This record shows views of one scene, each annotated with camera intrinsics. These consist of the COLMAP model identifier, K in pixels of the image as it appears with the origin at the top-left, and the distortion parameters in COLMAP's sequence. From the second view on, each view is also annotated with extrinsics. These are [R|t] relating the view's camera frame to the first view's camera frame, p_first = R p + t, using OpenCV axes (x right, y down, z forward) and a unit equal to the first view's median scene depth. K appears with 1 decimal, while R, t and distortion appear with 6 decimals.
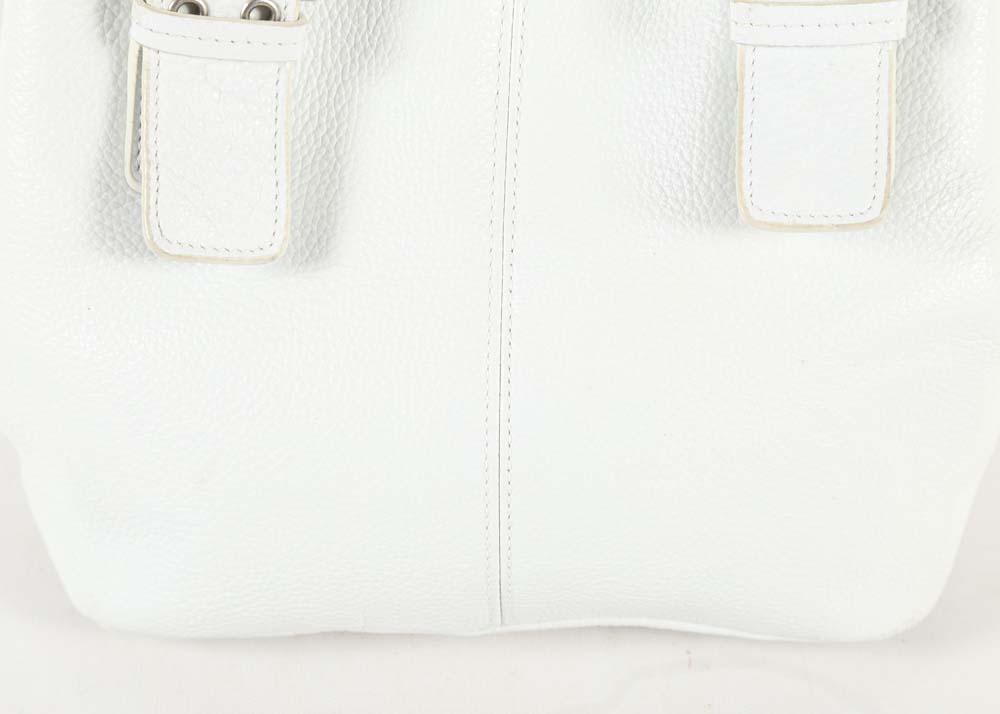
lens RADIAL K [[2724.2, 0, 474.2], [0, 2724.2, 373.0], [0, 0, 1]] dist [0.372386, 0.000000]
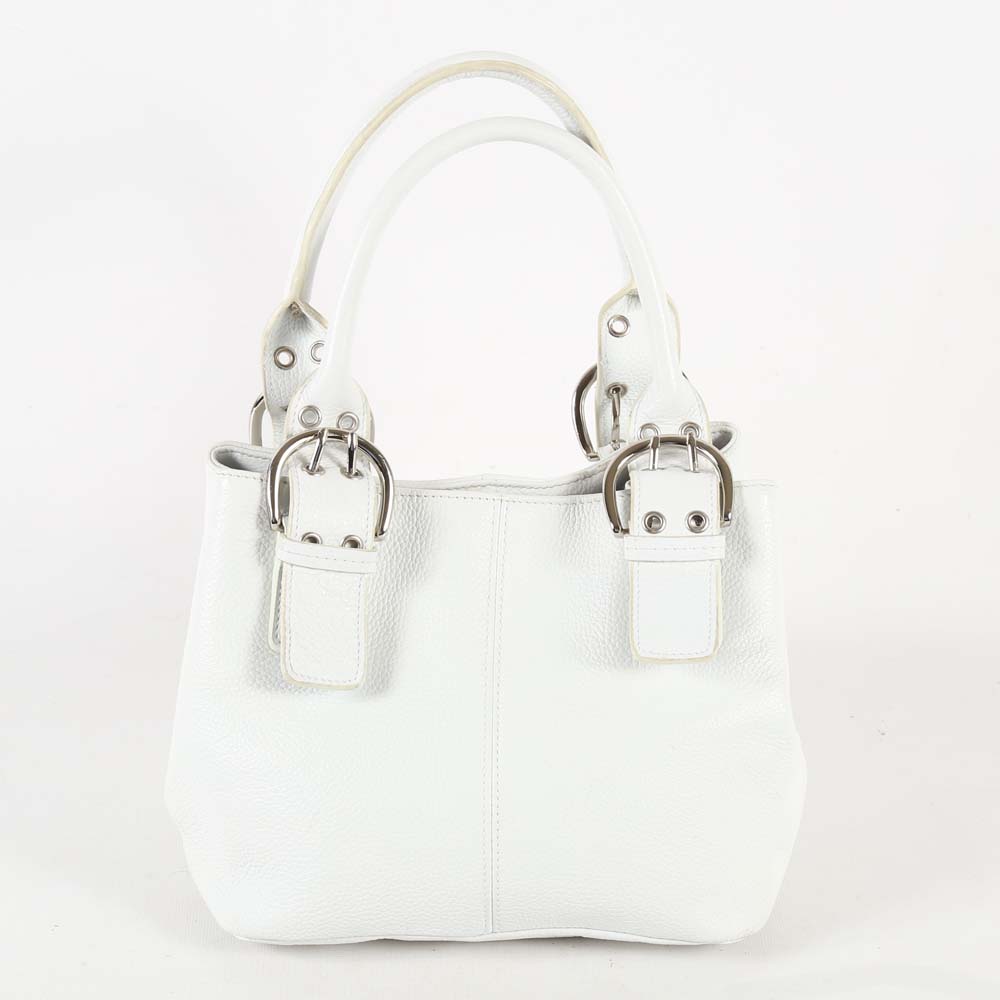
lens RADIAL K [[2598.6, 0, 459.6], [0, 2598.6, 462.6], [0, 0, 1]] dist [0.011217, 0.000000]
pose [[0.999937, -0.000244, 0.011216, -0.027786], [0.003285, 0.962283, -0.272030, 0.258010], [-0.010726, 0.272049, 0.962223, -0.569683]]
